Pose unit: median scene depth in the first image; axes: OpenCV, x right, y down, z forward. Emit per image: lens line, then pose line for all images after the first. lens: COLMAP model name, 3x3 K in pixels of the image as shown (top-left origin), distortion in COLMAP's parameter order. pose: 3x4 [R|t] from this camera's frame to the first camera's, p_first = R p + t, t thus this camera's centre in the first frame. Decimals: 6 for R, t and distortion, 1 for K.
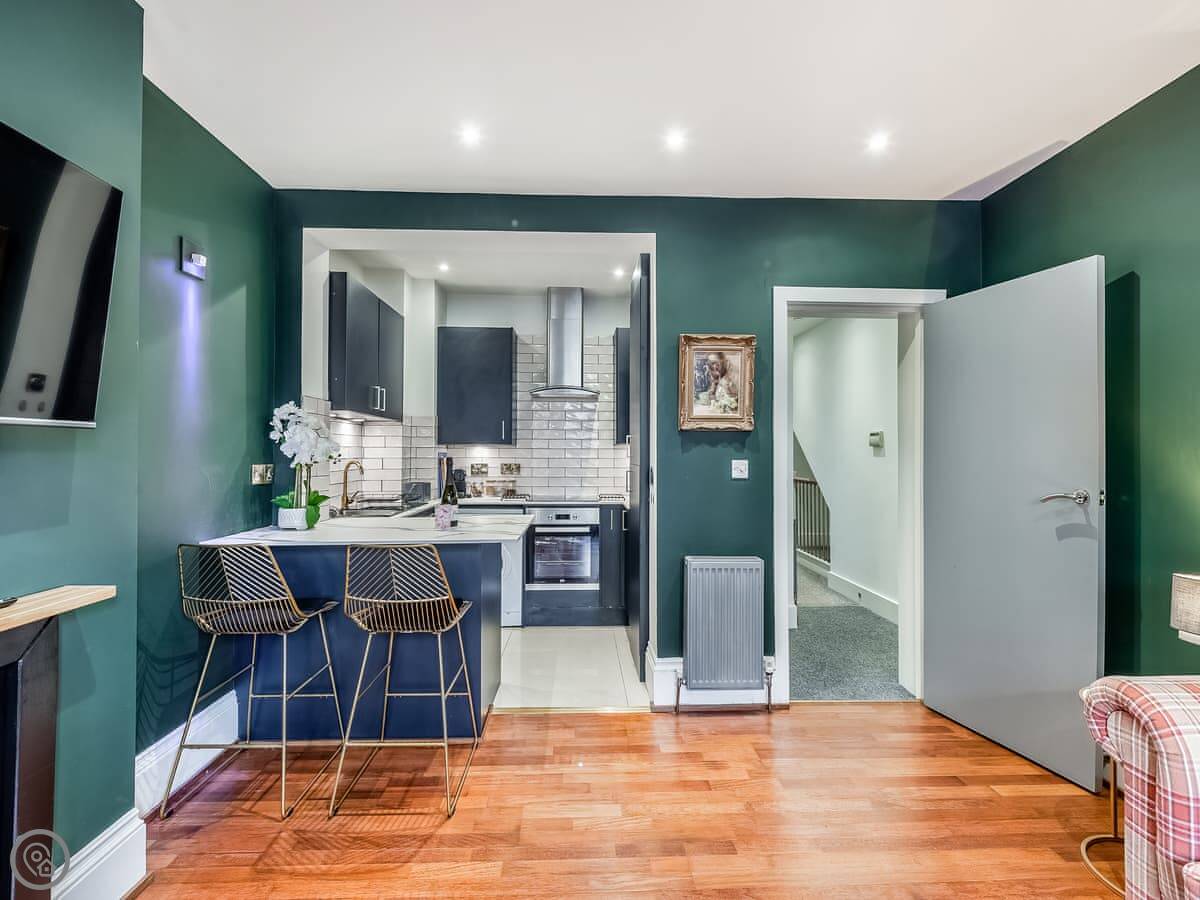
lens RADIAL K [[516.2, 0, 596.6], [0, 516.2, 451.5], [0, 0, 1]] dist [0.009335, -0.004461]
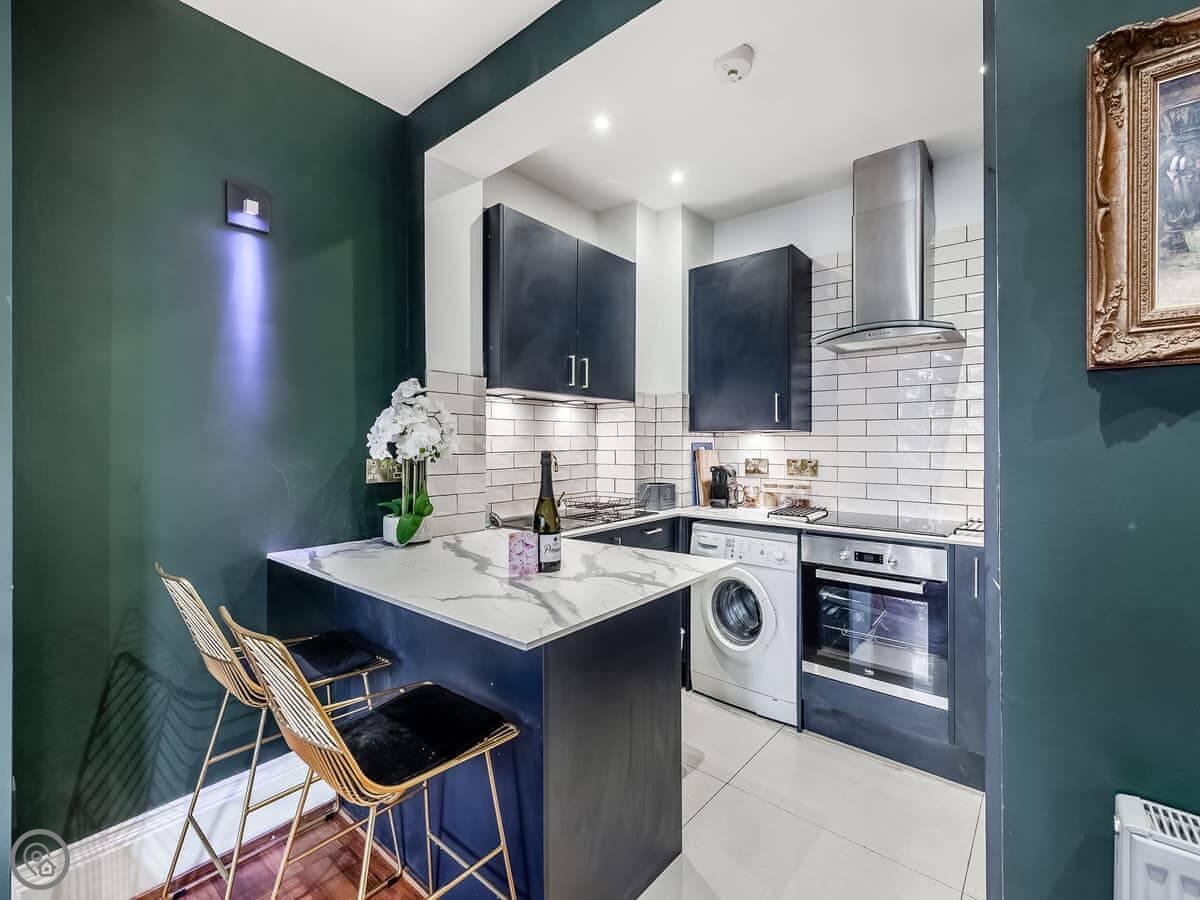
lens RADIAL K [[516.2, 0, 624.3], [0, 516.2, 441.7], [0, 0, 1]] dist [0.009335, -0.004461]
pose [[0.746209, -0.003574, -0.665702, 0.109284], [0.004690, 0.999989, -0.000112, 0.000306], [0.665695, -0.003039, 0.746218, 0.408475]]
